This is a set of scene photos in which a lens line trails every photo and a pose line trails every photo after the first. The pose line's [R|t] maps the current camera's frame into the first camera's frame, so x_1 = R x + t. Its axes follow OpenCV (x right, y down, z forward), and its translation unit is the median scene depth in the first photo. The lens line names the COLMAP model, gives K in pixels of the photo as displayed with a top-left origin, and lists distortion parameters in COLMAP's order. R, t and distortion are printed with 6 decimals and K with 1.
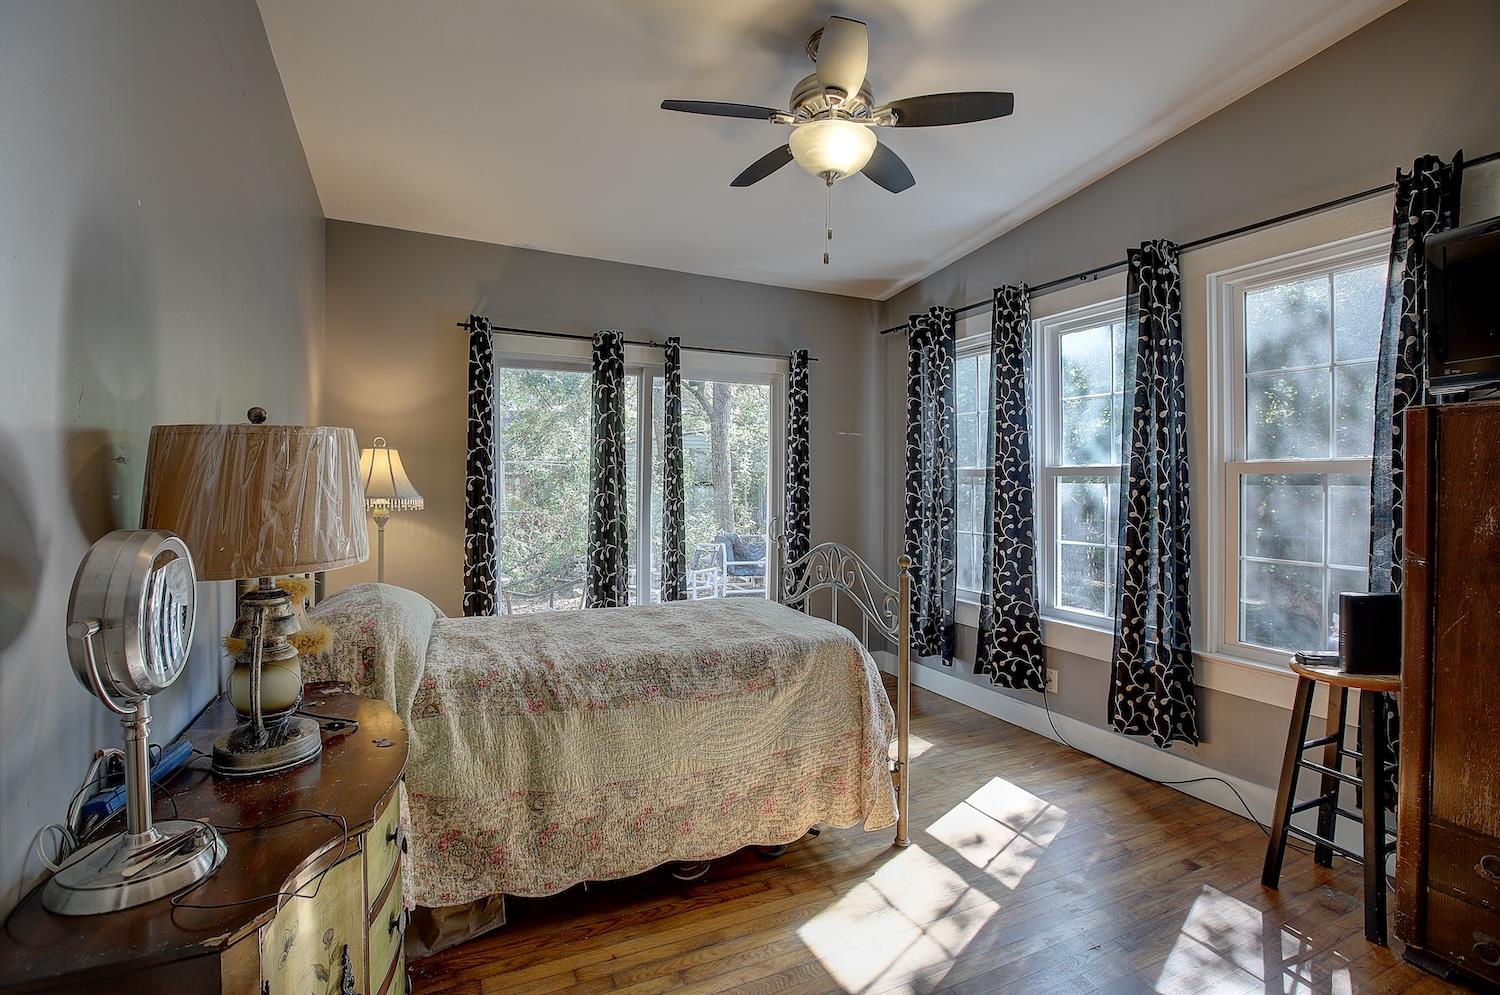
lens RADIAL K [[689.2, 0, 738.8], [0, 689.2, 492.6], [0, 0, 1]] dist [-0.046944, 0.013211]
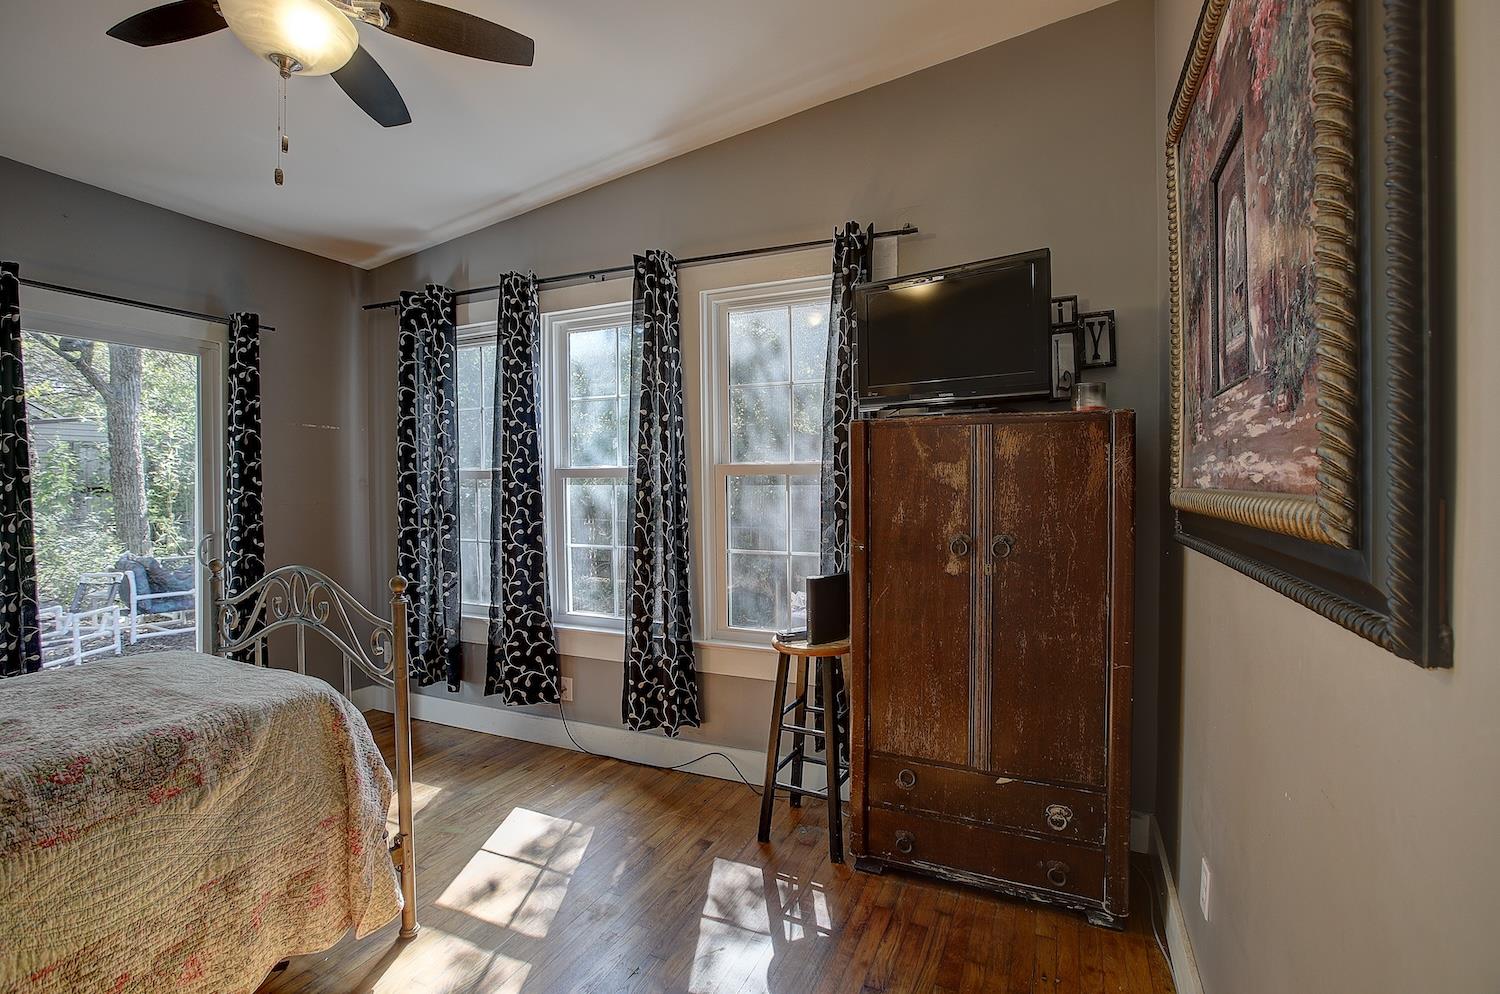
lens RADIAL K [[689.2, 0, 753.9], [0, 689.2, 491.9], [0, 0, 1]] dist [-0.046944, 0.013211]
pose [[0.750447, -0.013832, 0.660786, 0.025047], [0.017067, 0.999853, 0.001546, -0.001576], [-0.660710, 0.010117, 0.750573, 0.112470]]
